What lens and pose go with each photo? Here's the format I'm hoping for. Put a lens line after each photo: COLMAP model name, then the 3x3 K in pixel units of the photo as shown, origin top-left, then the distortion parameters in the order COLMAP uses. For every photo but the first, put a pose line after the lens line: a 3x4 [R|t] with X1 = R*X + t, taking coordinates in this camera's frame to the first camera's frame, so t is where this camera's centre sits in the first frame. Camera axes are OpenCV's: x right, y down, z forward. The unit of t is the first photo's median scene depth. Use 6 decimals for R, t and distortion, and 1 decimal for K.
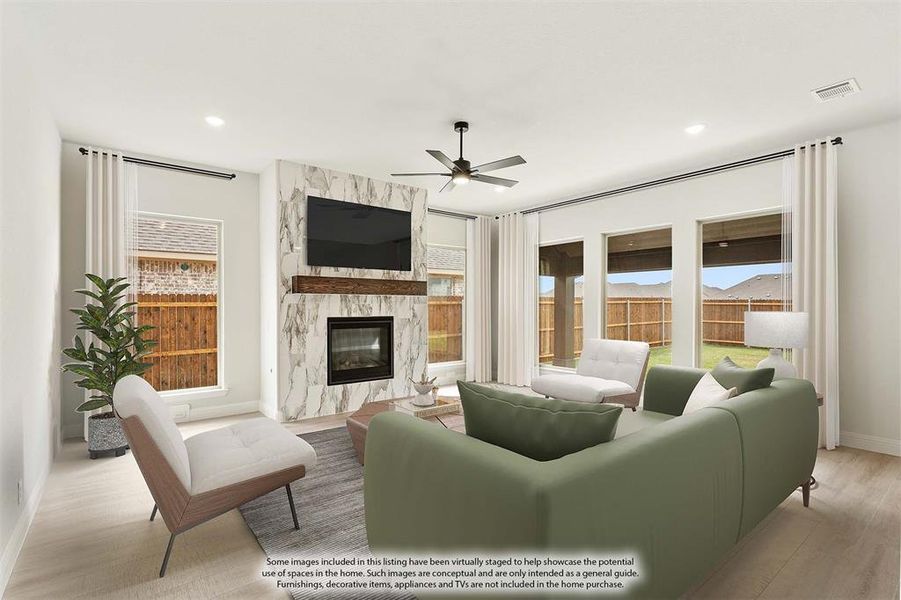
lens RADIAL K [[428.6, 0, 447.2], [0, 428.6, 308.7], [0, 0, 1]] dist [0.000717, -0.000482]
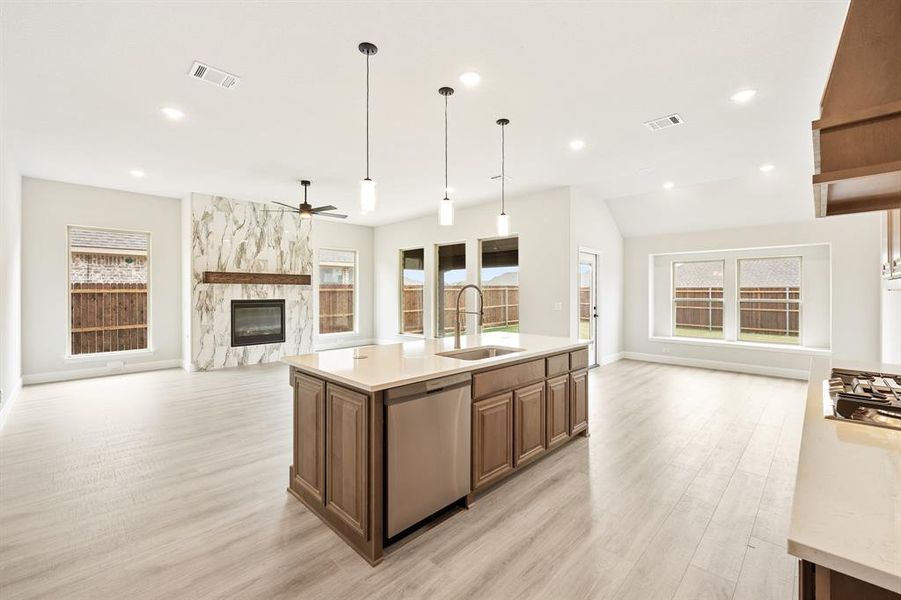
lens RADIAL K [[372.7, 0, 455.1], [0, 372.7, 292.9], [0, 0, 1]] dist [0.001468, 0.000380]
pose [[0.989006, -0.000861, 0.147875, 0.277565], [0.001487, 0.999990, -0.004121, 0.002729], [-0.147870, 0.004296, 0.988997, -0.355758]]
